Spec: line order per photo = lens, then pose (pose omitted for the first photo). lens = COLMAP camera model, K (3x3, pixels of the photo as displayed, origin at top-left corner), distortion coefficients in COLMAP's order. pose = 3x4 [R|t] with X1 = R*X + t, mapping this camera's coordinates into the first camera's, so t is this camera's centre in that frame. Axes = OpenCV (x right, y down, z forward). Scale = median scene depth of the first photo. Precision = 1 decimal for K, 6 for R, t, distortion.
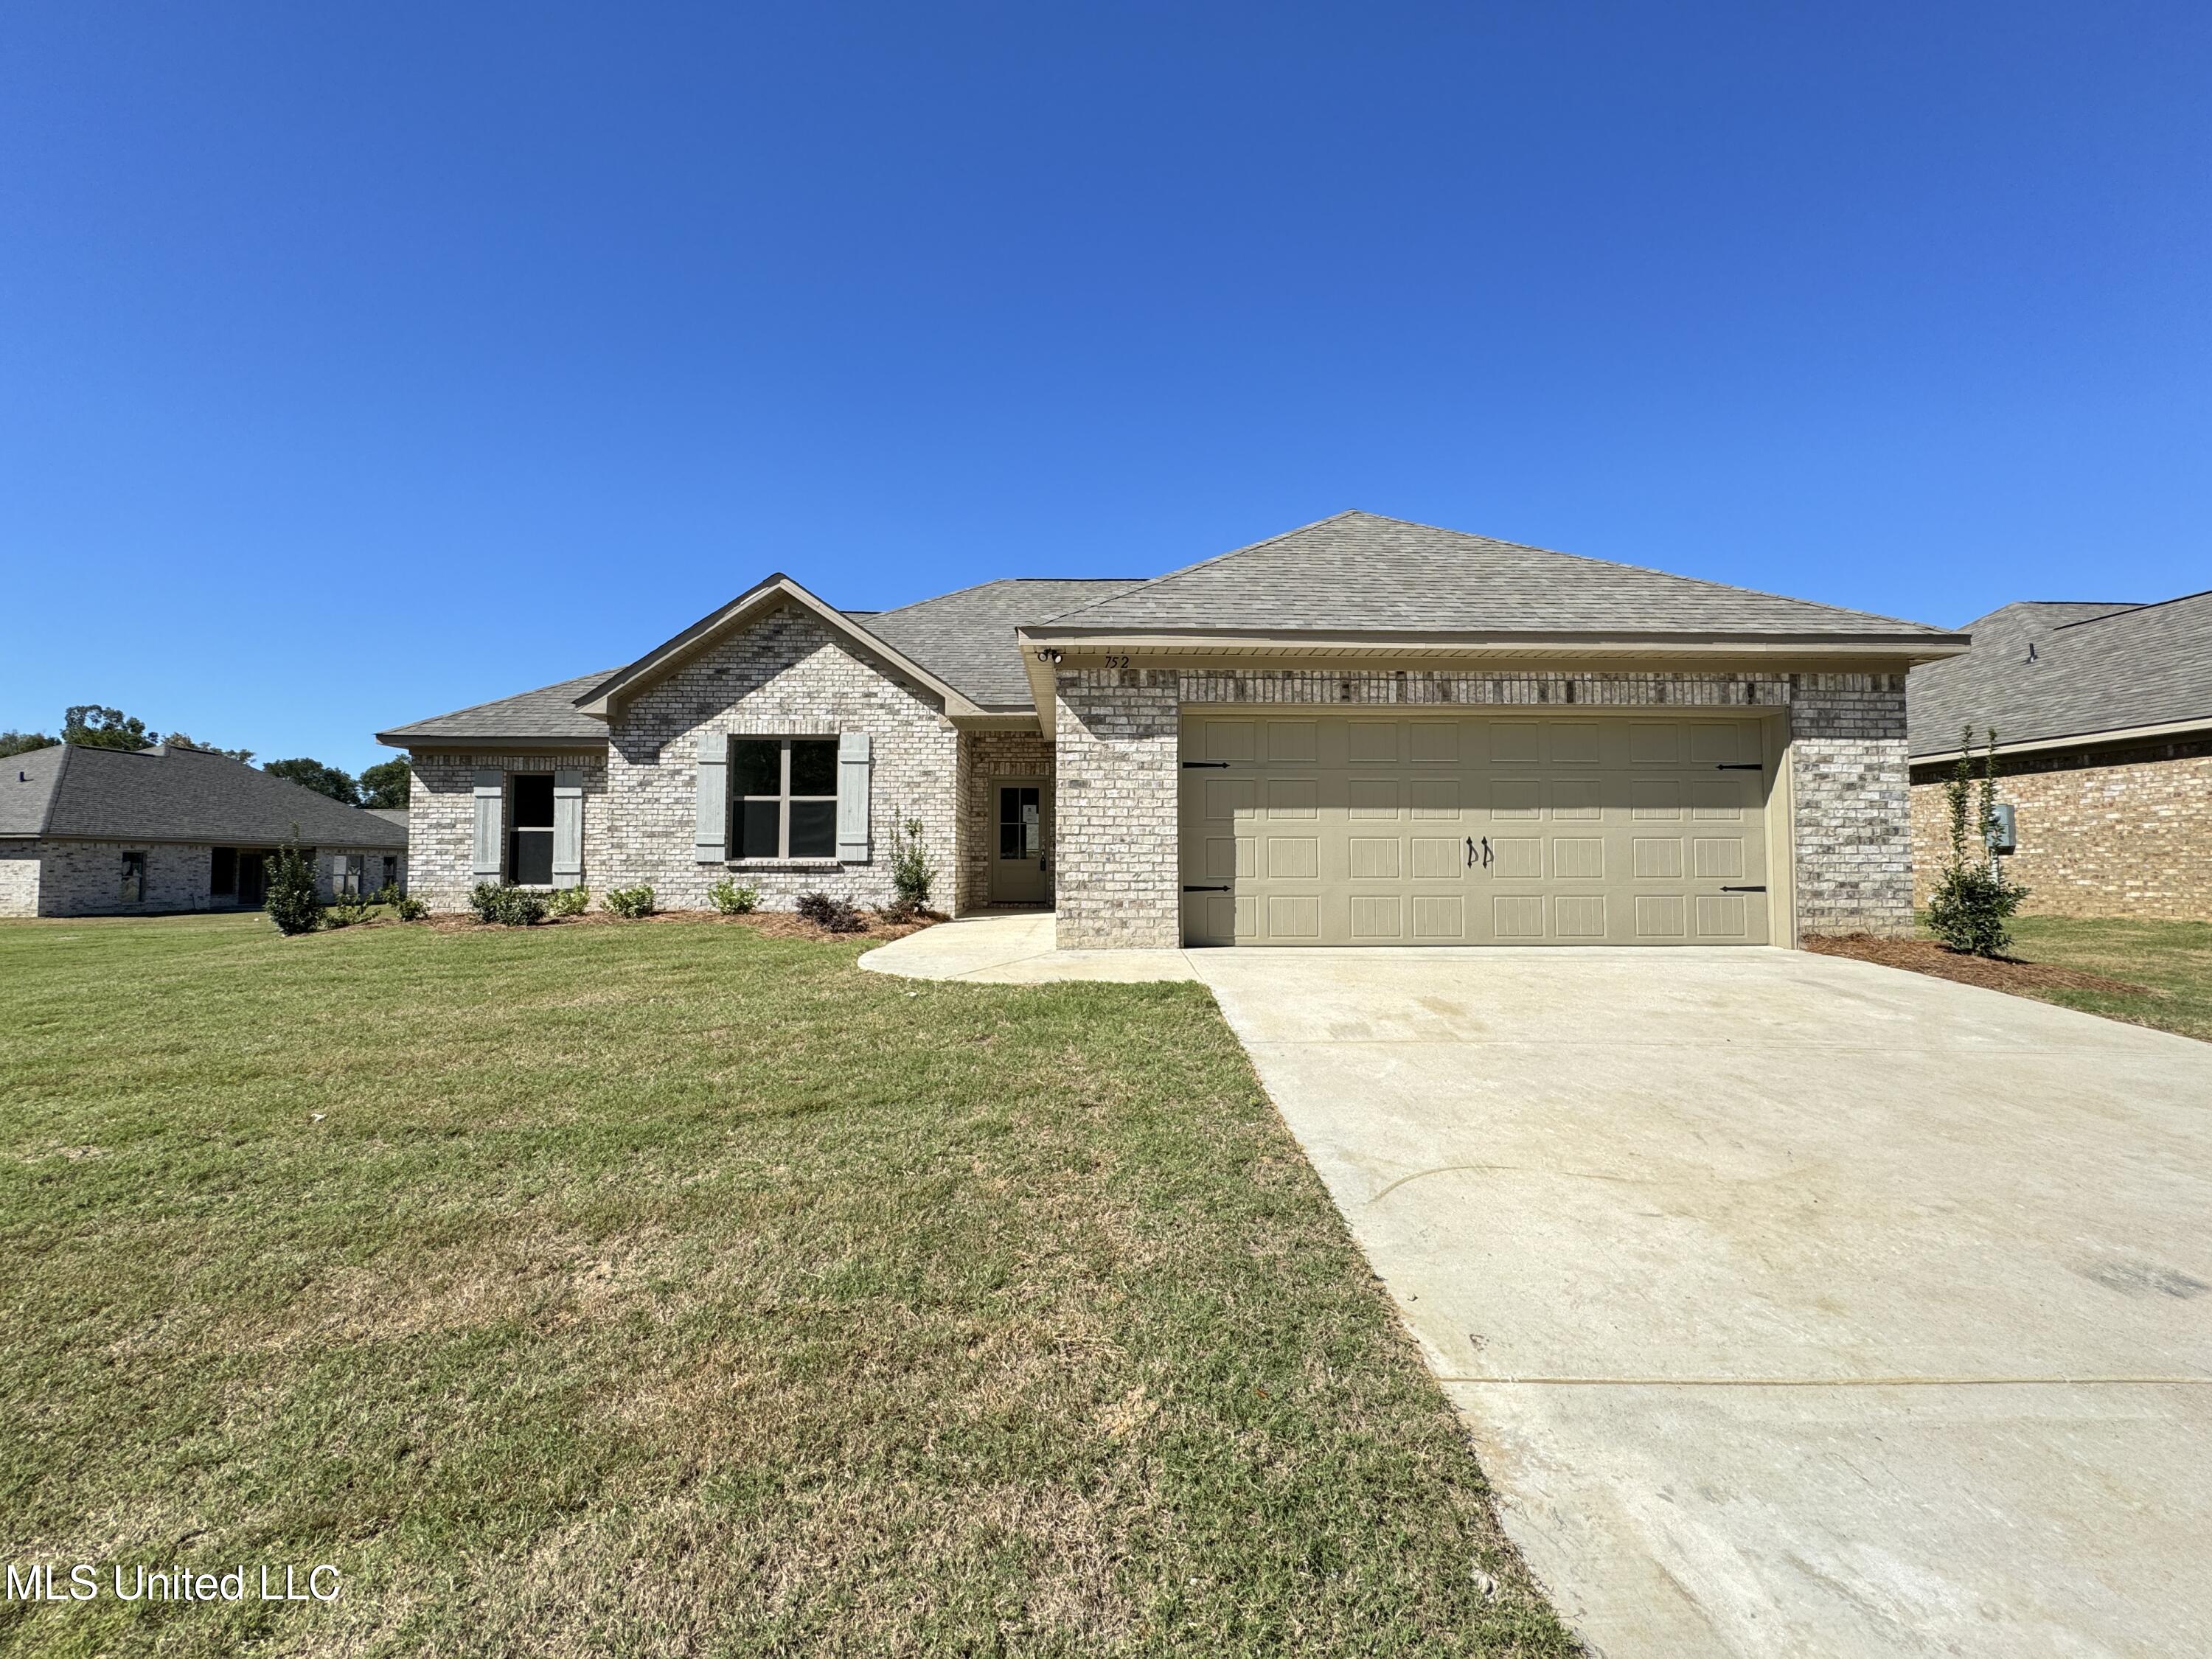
lens RADIAL K [[883.6, 0, 1106.3], [0, 883.6, 826.6], [0, 0, 1]] dist [-0.003758, -0.000214]
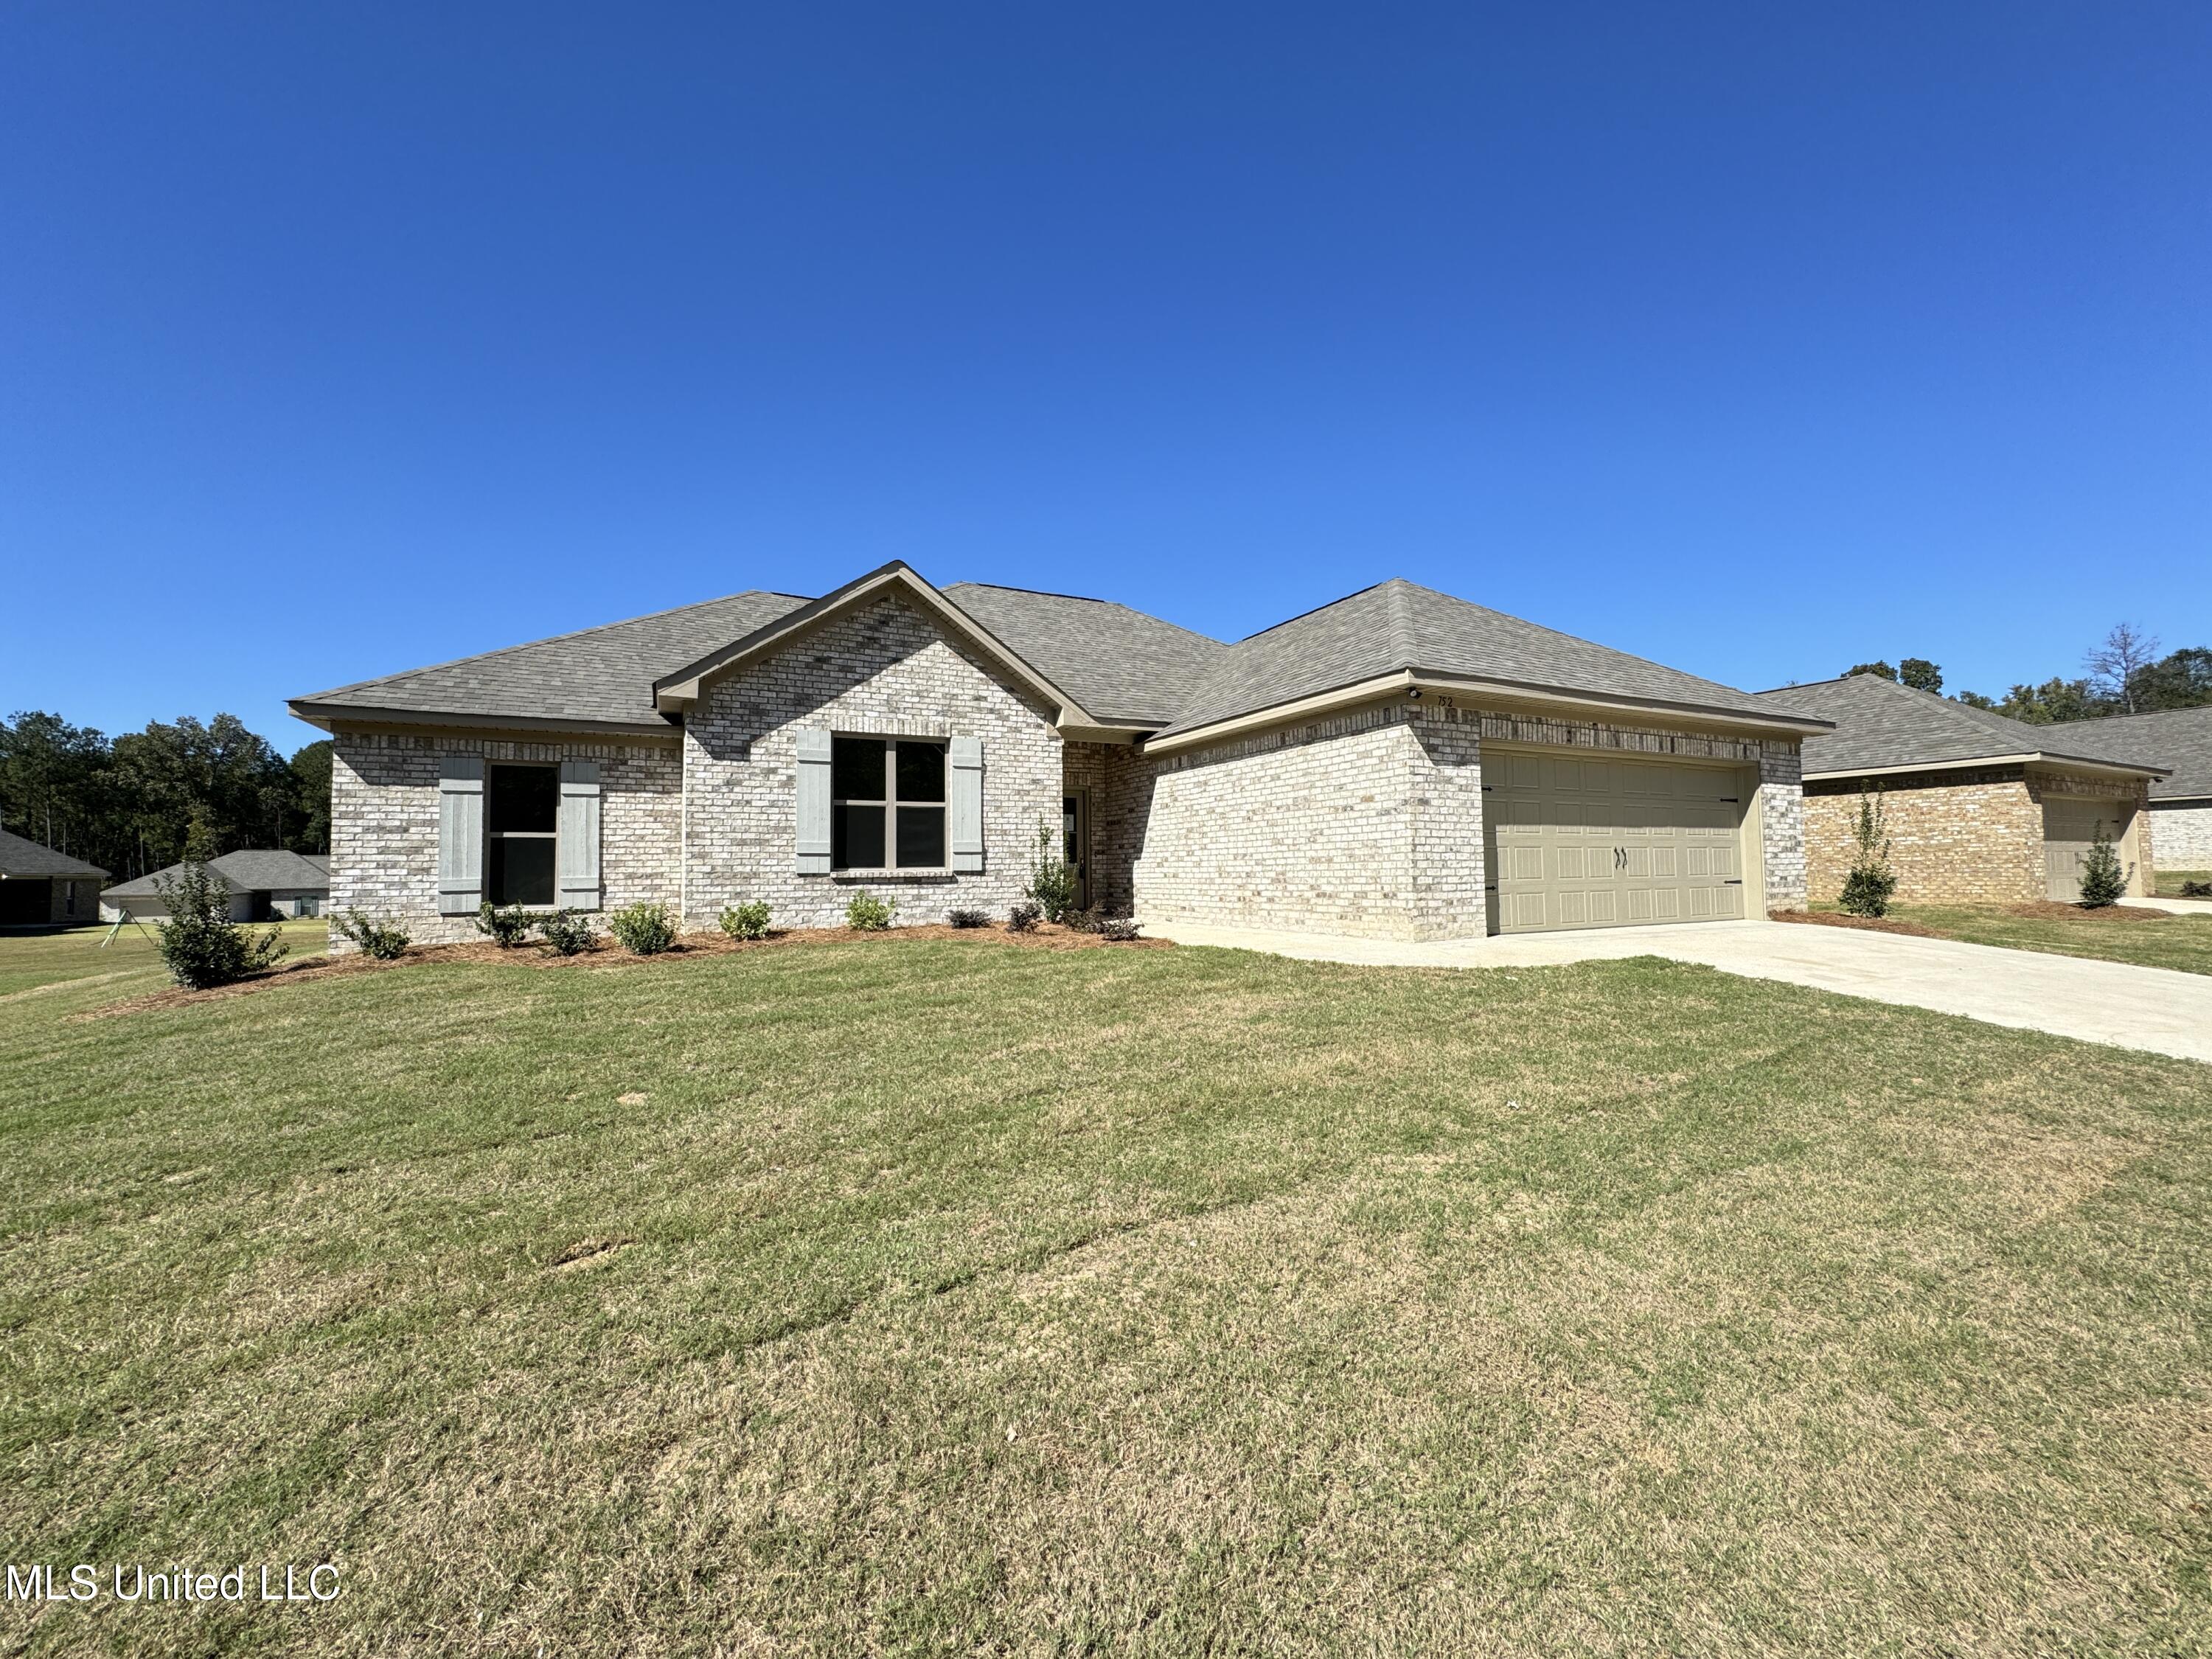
lens RADIAL K [[883.6, 0, 1106.5], [0, 883.6, 831.1], [0, 0, 1]] dist [-0.003758, -0.000214]
pose [[0.902822, 0.008906, 0.429922, -0.560881], [-0.007185, 0.999958, -0.005626, 0.000370], [-0.429954, 0.001990, 0.902849, 0.069821]]
